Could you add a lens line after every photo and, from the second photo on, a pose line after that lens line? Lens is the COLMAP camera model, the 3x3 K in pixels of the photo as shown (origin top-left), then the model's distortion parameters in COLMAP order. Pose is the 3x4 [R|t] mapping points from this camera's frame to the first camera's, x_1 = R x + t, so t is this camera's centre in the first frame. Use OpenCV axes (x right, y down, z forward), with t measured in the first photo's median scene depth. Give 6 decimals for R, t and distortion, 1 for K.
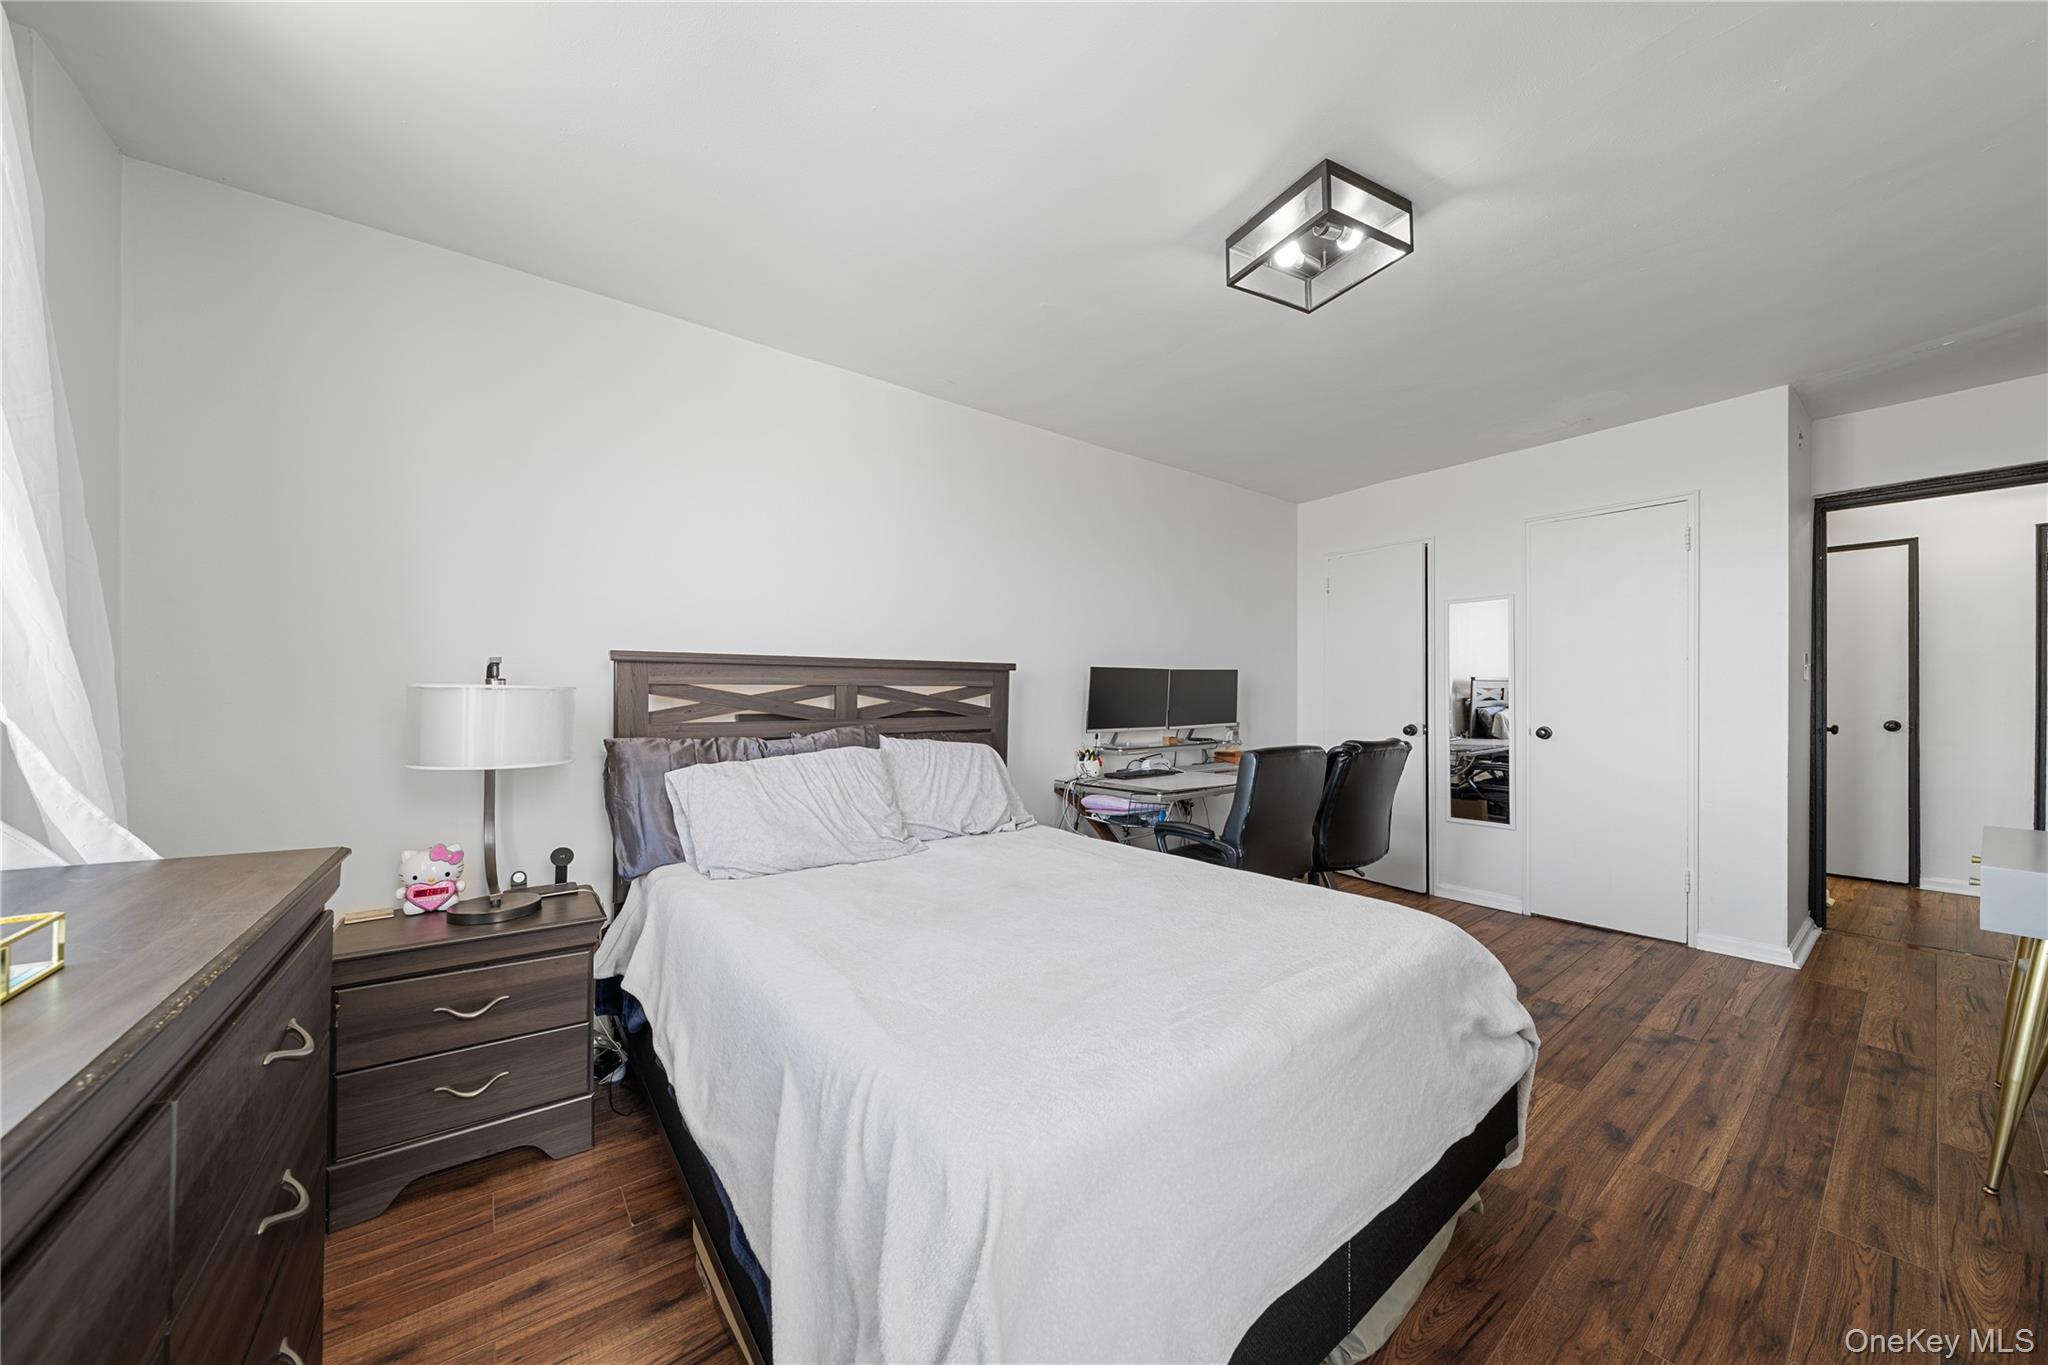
lens RADIAL K [[714.0, 0, 1023.1], [0, 714.0, 691.7], [0, 0, 1]] dist [0.000151, 0.000014]
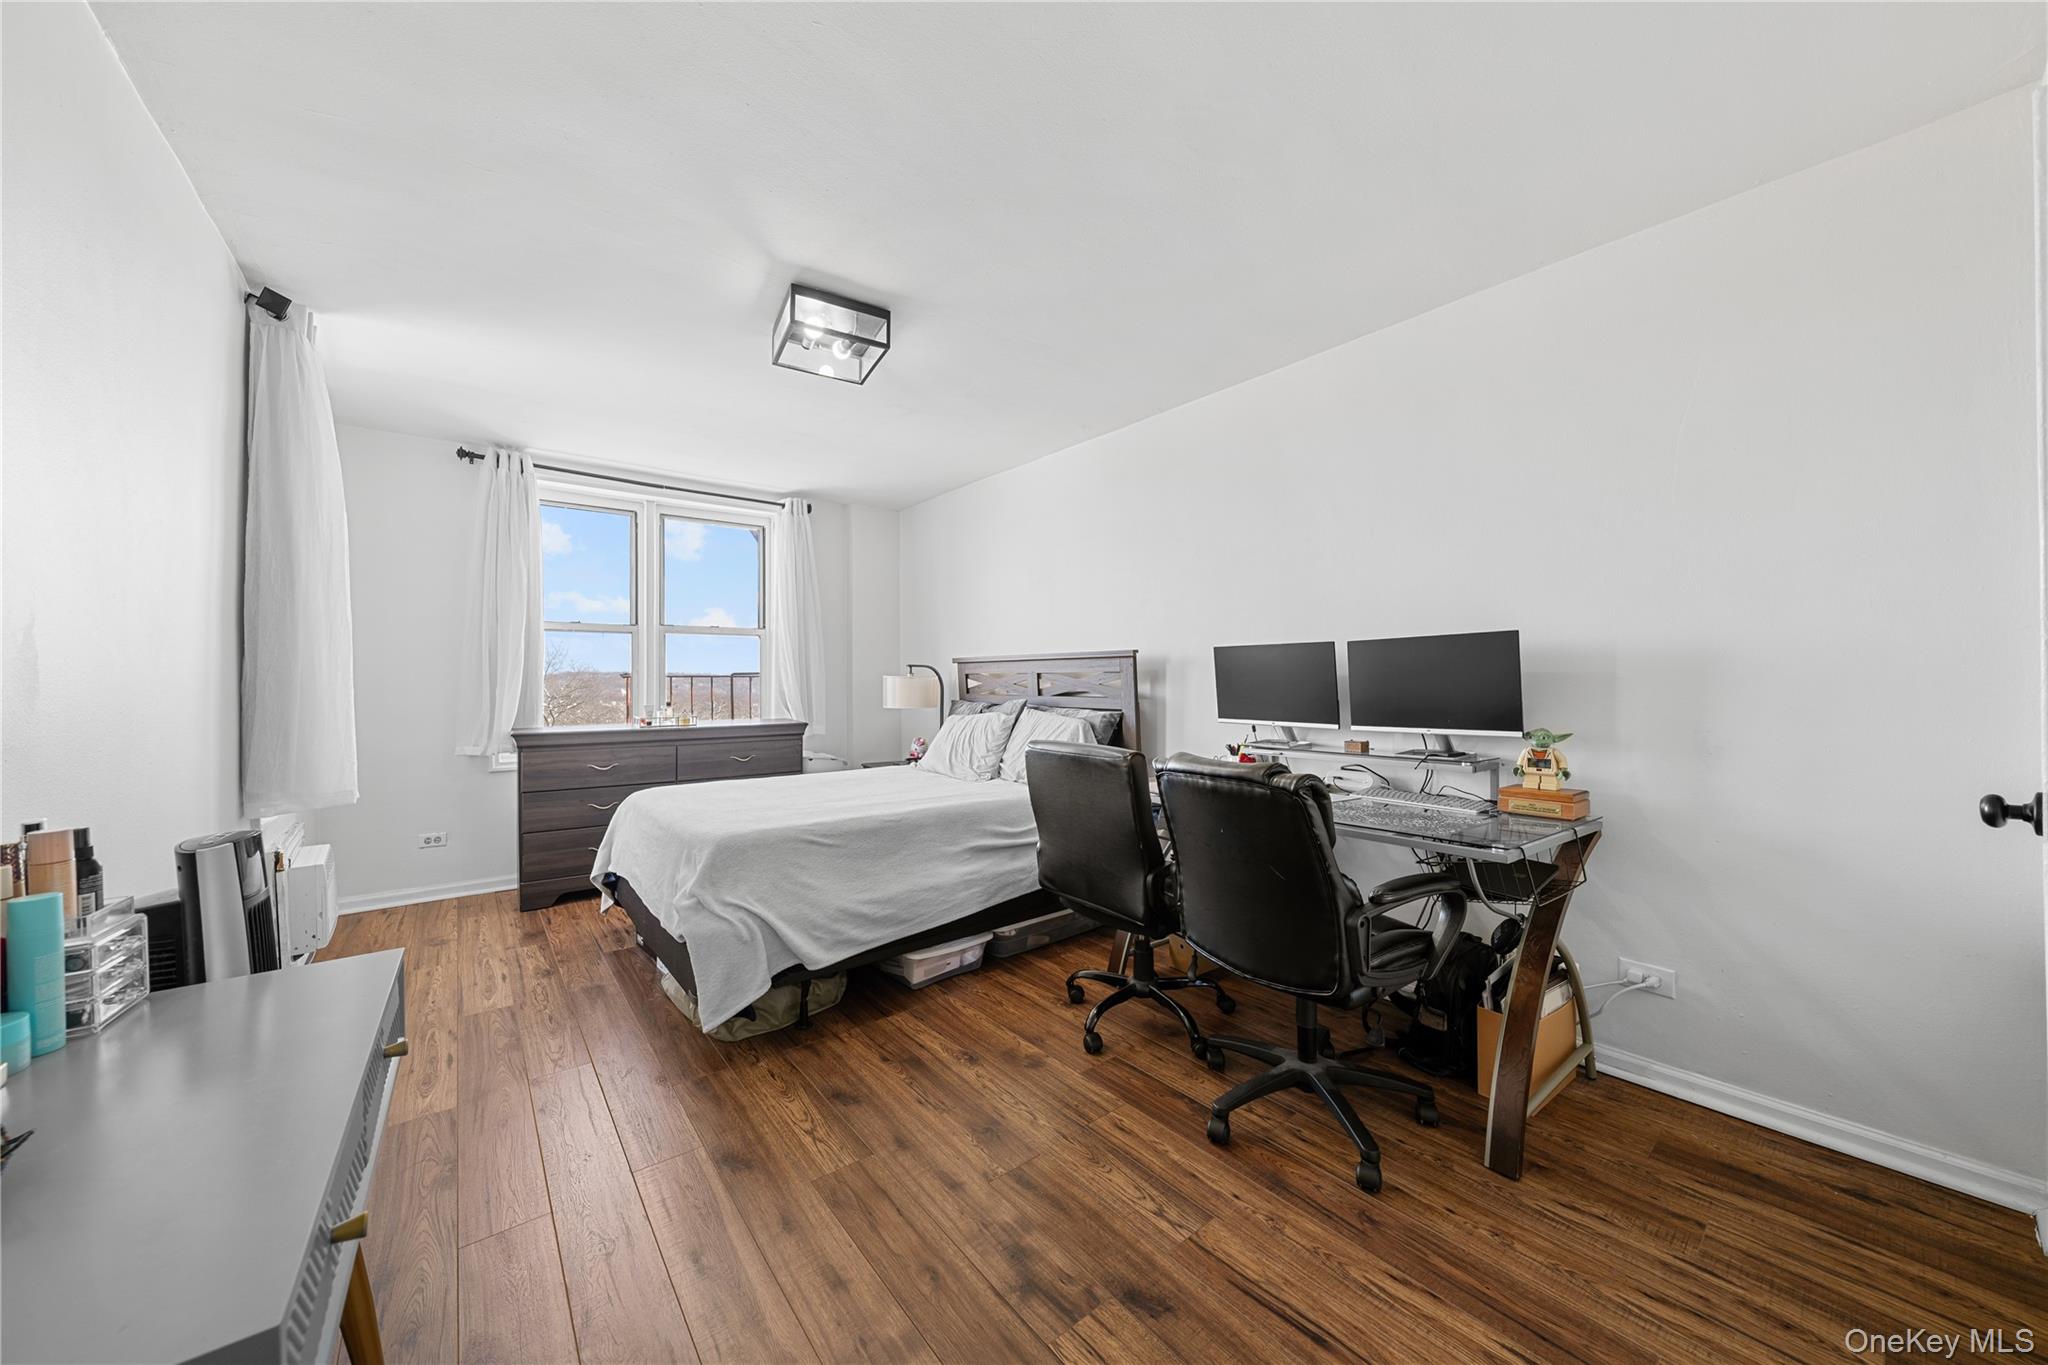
lens RADIAL K [[714.0, 0, 1022.7], [0, 714.0, 677.7], [0, 0, 1]] dist [0.000151, 0.000014]
pose [[0.007275, -0.006041, -0.999955, 1.238625], [0.006721, 0.999959, -0.005992, 0.008443], [0.999951, -0.006677, 0.007315, 0.970125]]
